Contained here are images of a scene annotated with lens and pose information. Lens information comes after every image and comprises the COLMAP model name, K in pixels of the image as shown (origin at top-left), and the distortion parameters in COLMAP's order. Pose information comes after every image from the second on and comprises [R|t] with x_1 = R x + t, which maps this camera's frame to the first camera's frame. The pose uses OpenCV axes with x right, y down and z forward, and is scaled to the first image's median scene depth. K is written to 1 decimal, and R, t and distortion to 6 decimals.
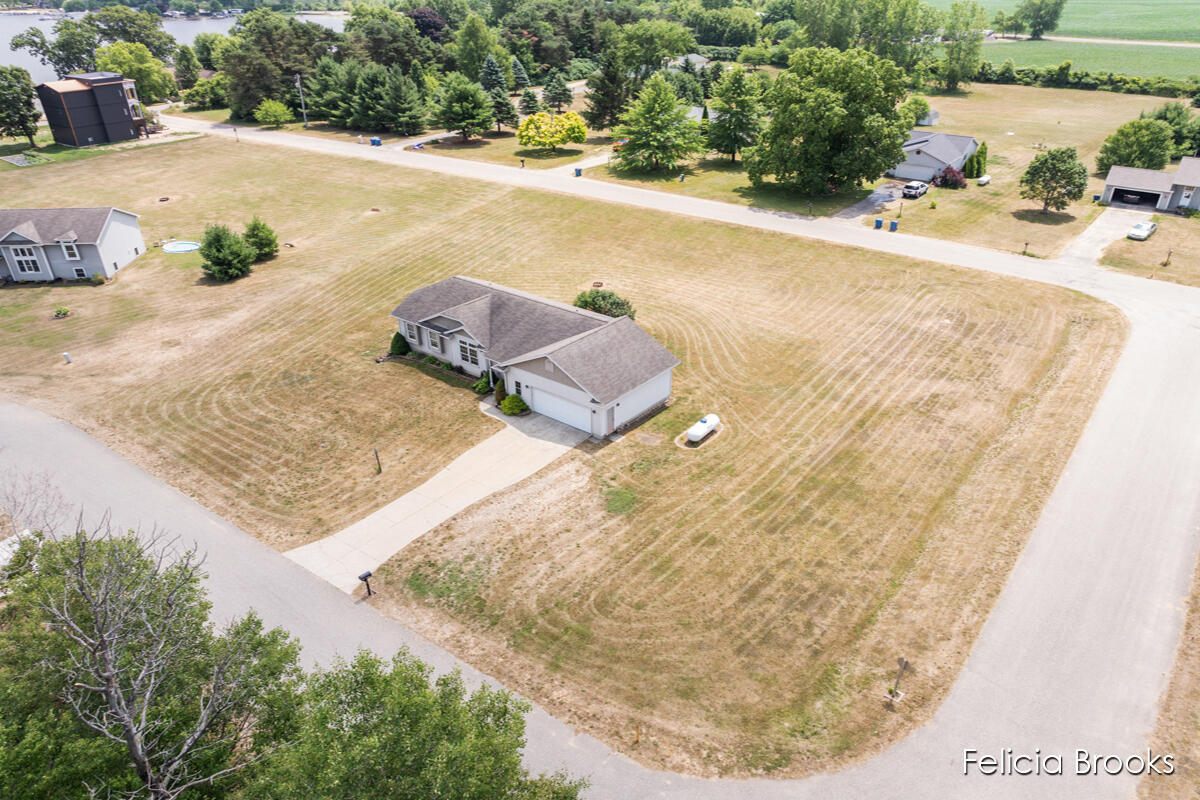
lens RADIAL K [[827.4, 0, 596.5], [0, 827.4, 485.2], [0, 0, 1]] dist [-0.026528, -0.002859]
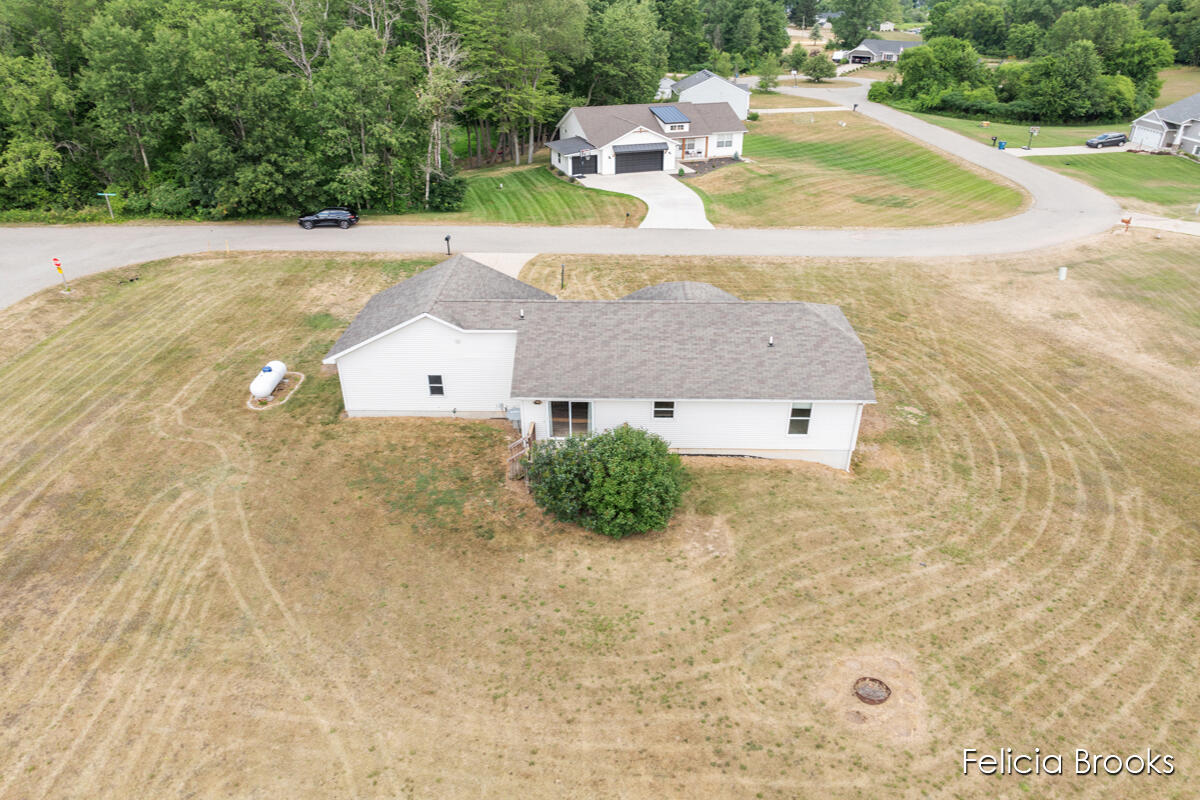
lens RADIAL K [[852.7, 0, 602.0], [0, 852.7, 441.9], [0, 0, 1]] dist [-0.033832, 0.002254]
pose [[-0.791796, 0.300829, -0.531565, 0.239242], [-0.325408, 0.528728, 0.783936, -0.558912], [0.516884, 0.793693, -0.320753, 1.096710]]
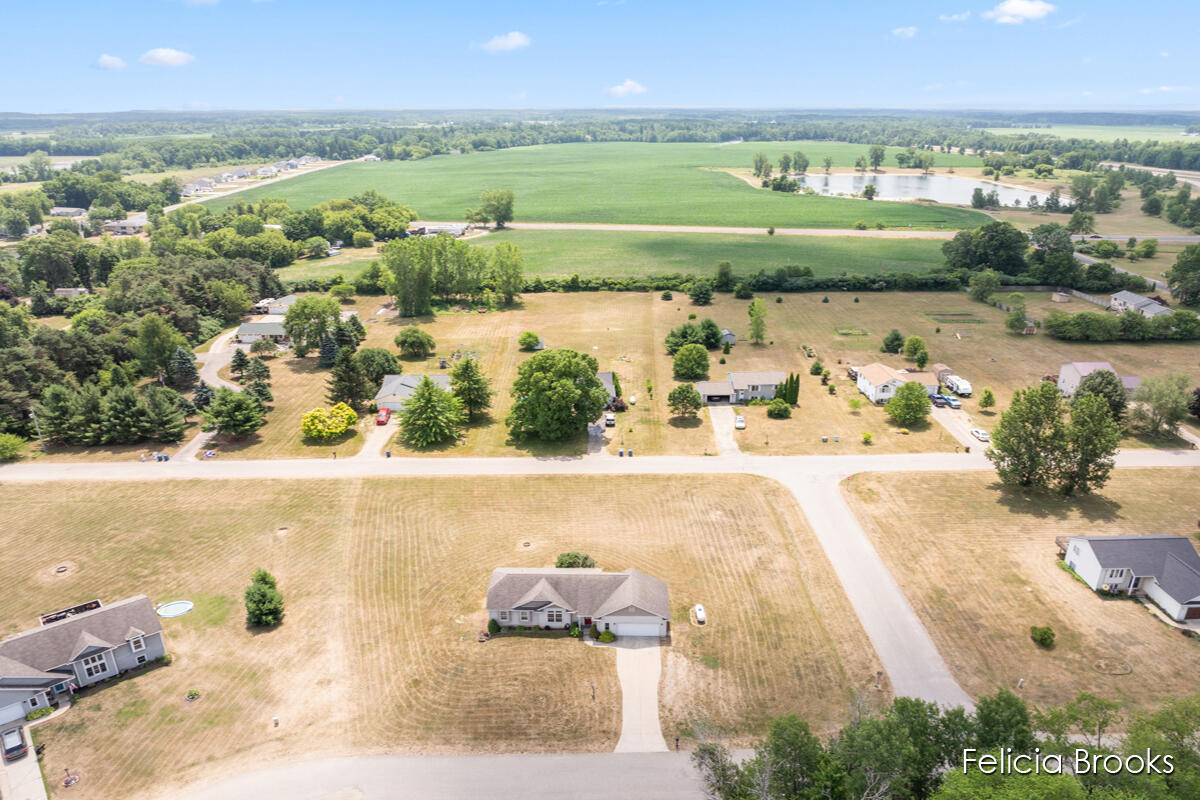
lens RADIAL K [[843.5, 0, 599.2], [0, 843.5, 446.9], [0, 0, 1]] dist [-0.033082, -0.000542]
pose [[0.791575, -0.229321, 0.566410, -0.841768], [0.329639, 0.940728, -0.079810, -0.274377], [-0.514535, 0.249887, 0.820250, -0.473004]]
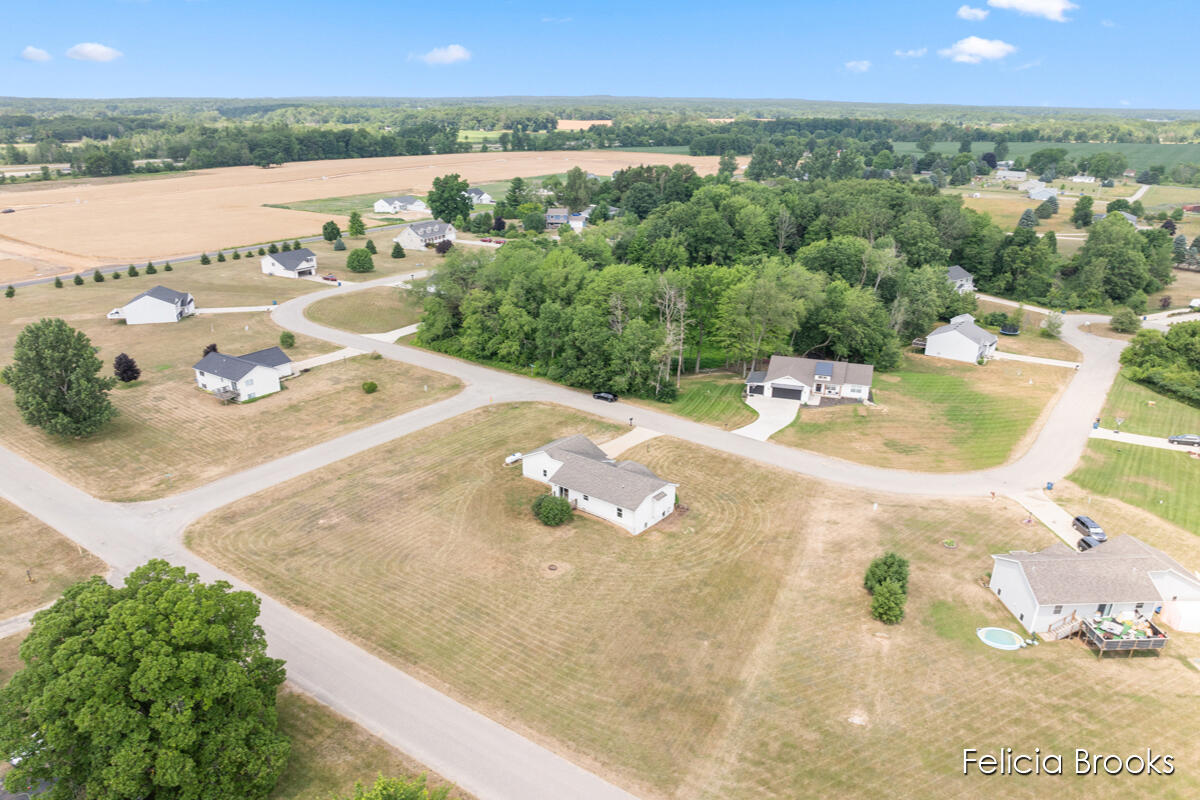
lens RADIAL K [[859.0, 0, 600.0], [0, 859.0, 400.0], [0, 0, 1]] dist [-0.002045, -0.076150]
pose [[-0.999858, 0.000952, -0.016809, -0.053272], [-0.012722, 0.611197, 0.791376, -1.559542], [0.011027, 0.791478, -0.611098, 1.768397]]
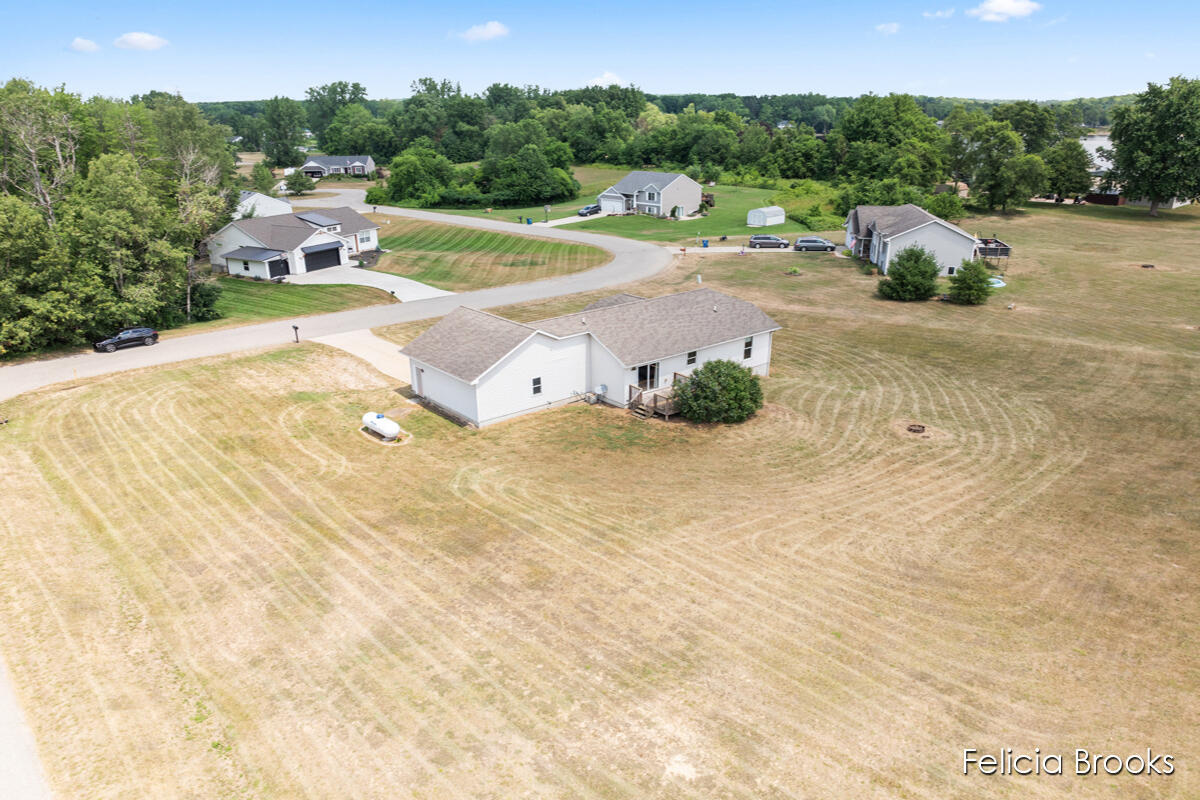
lens RADIAL K [[843.5, 0, 599.2], [0, 843.5, 446.9], [0, 0, 1]] dist [-0.033082, -0.000542]
pose [[-0.189927, 0.379507, -0.905484, 0.681330], [-0.525954, 0.739442, 0.420235, -0.414690], [0.829035, 0.556058, 0.059163, 0.873962]]
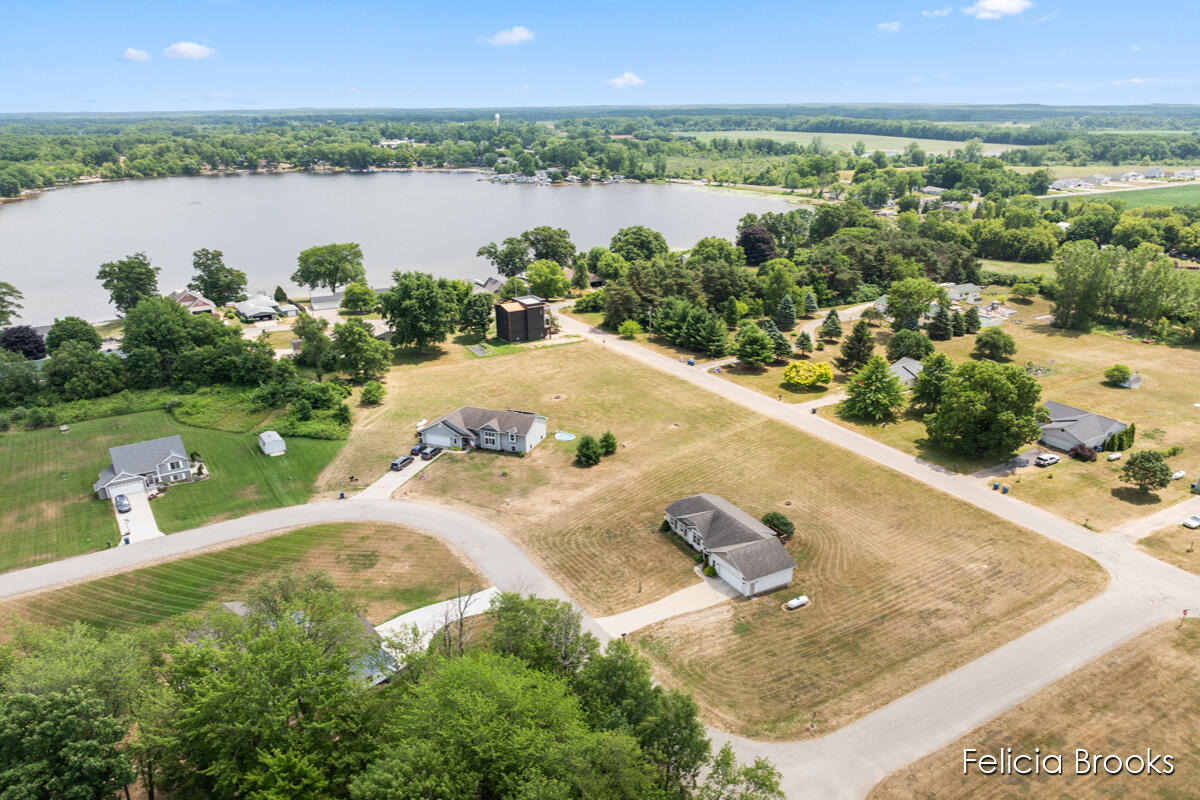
lens RADIAL K [[843.5, 0, 599.2], [0, 843.5, 446.9], [0, 0, 1]] dist [-0.033082, -0.000542]
pose [[0.925395, 0.142810, -0.351068, 0.262195], [-0.202921, 0.969034, -0.140697, -0.037402], [0.320104, 0.201439, 0.925719, -0.843762]]
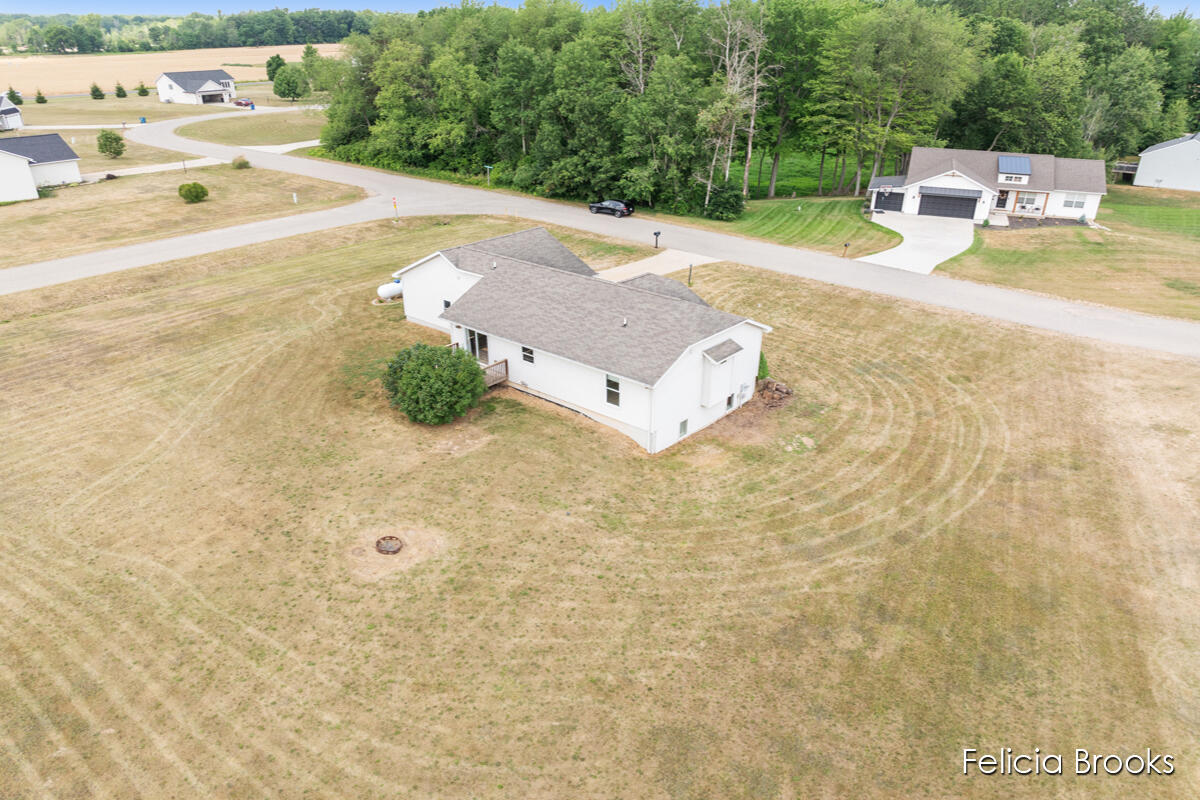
lens RADIAL K [[843.5, 0, 599.2], [0, 843.5, 446.9], [0, 0, 1]] dist [-0.033082, -0.000542]
pose [[-0.999627, -0.012358, 0.024352, -0.119005], [0.014879, 0.501296, 0.865148, -0.678761], [-0.022899, 0.865188, -0.500925, 1.296562]]
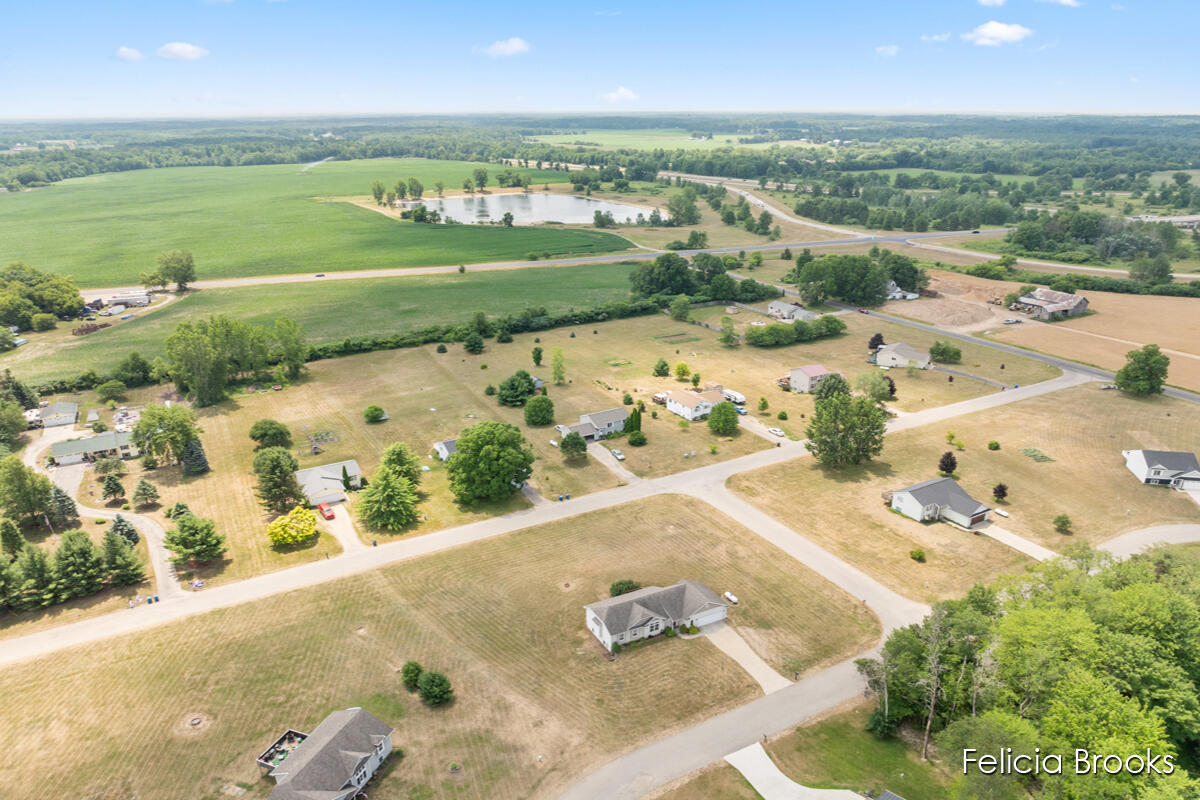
lens RADIAL K [[843.5, 0, 599.2], [0, 843.5, 446.9], [0, 0, 1]] dist [-0.033082, -0.000542]
pose [[0.396378, -0.342040, 0.851994, -1.765035], [0.497151, 0.860140, 0.114018, -0.808315], [-0.771833, 0.378375, 0.510986, -0.240323]]
